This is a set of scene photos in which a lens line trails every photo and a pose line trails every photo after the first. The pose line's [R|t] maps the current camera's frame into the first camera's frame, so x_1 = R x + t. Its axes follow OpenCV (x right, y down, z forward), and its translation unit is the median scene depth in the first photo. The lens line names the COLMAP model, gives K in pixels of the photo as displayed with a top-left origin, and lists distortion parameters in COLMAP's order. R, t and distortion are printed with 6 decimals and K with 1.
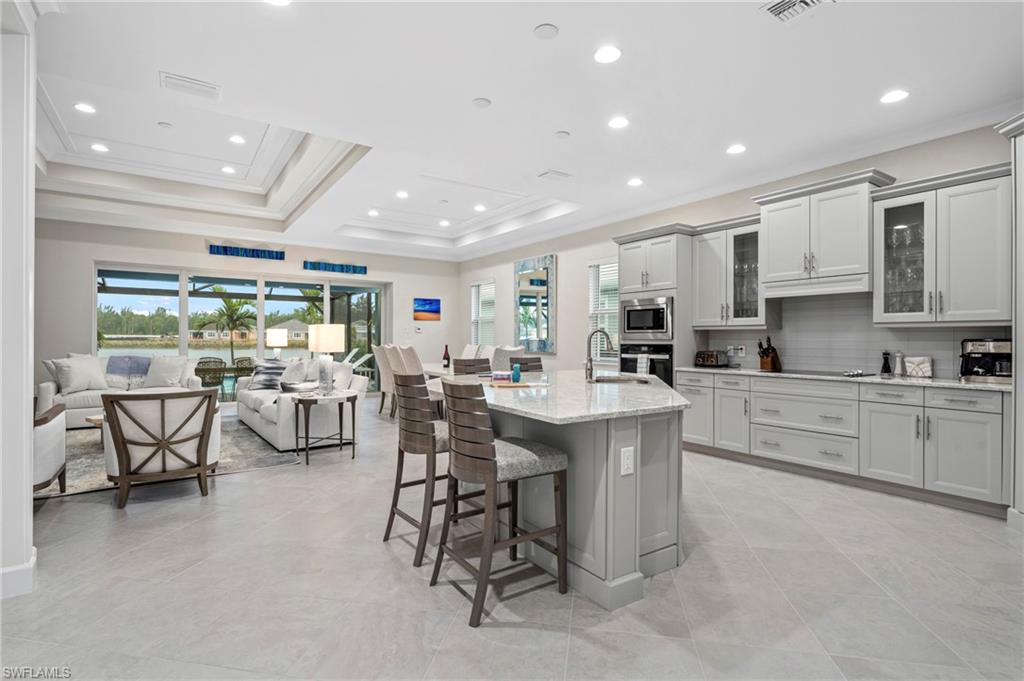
lens RADIAL K [[497.1, 0, 511.9], [0, 497.1, 340.6], [0, 0, 1]] dist [-0.012487, 0.000068]
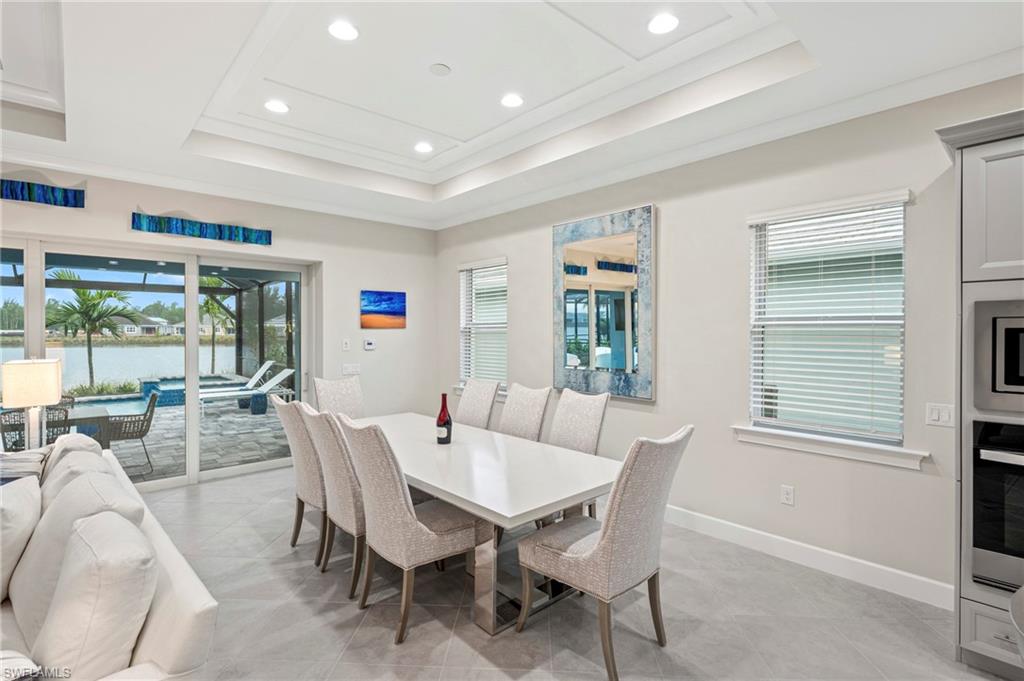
lens RADIAL K [[497.1, 0, 513.1], [0, 497.1, 335.7], [0, 0, 1]] dist [-0.012487, 0.000068]
pose [[0.992044, -0.004441, 0.125813, -0.107563], [0.003857, 0.999981, 0.004882, -0.039529], [-0.125833, -0.004358, 0.992042, 0.461943]]
